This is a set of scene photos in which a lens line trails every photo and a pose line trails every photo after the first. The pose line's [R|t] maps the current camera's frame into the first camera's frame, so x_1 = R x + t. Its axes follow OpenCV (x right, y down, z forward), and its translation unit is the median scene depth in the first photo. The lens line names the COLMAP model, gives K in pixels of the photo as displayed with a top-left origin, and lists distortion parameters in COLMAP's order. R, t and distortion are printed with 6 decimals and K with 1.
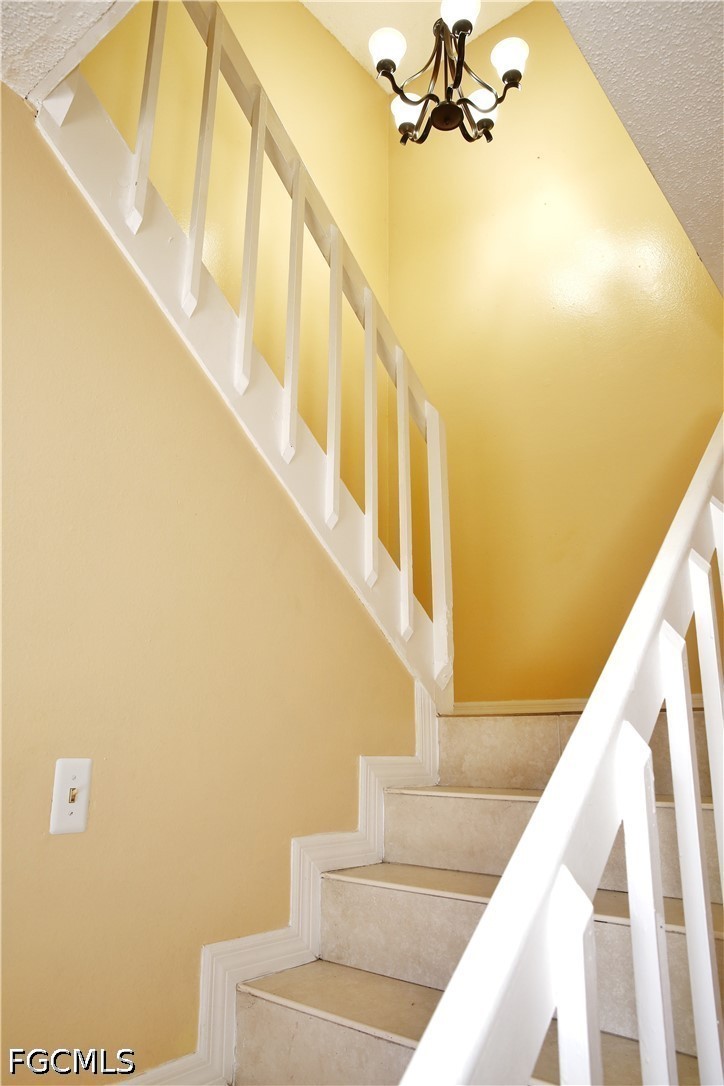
lens RADIAL K [[738.0, 0, 359.4], [0, 738.0, 542.7], [0, 0, 1]] dist [-0.106813, 0.081513]
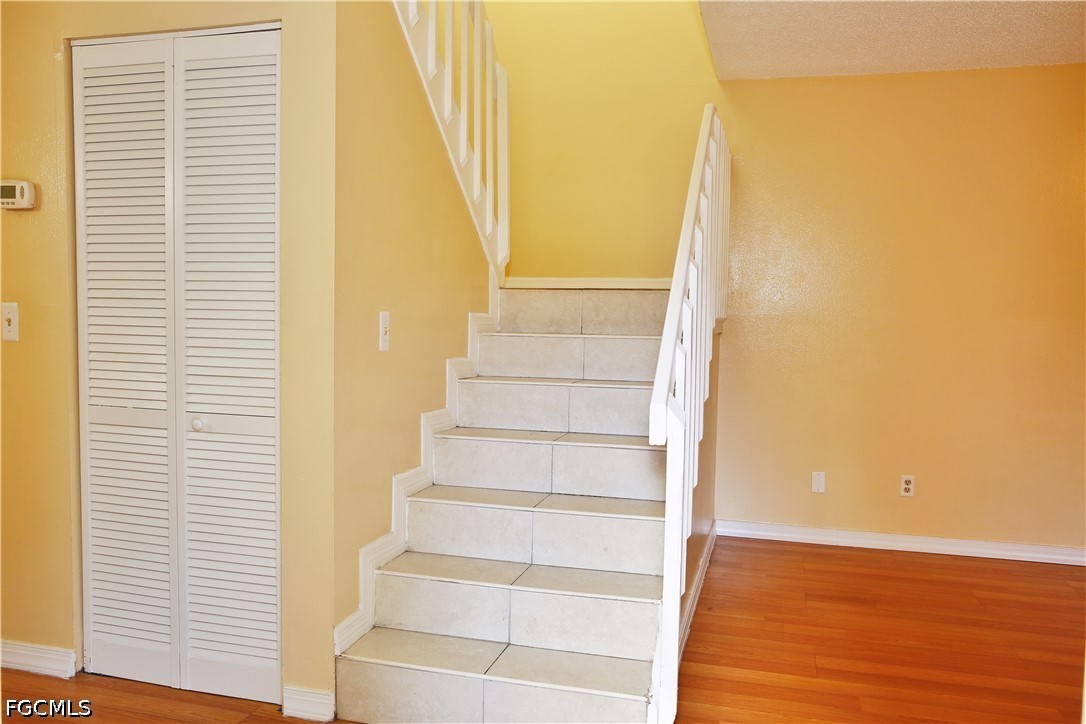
lens RADIAL K [[830.3, 0, 543.0], [0, 830.3, 362.0], [0, 0, 1]] dist [-0.038284, 0.005930]
pose [[0.911489, -0.022173, 0.410727, -0.580174], [-0.110962, 0.948270, 0.297441, -0.158803], [-0.396076, -0.316689, 0.861877, -0.642676]]
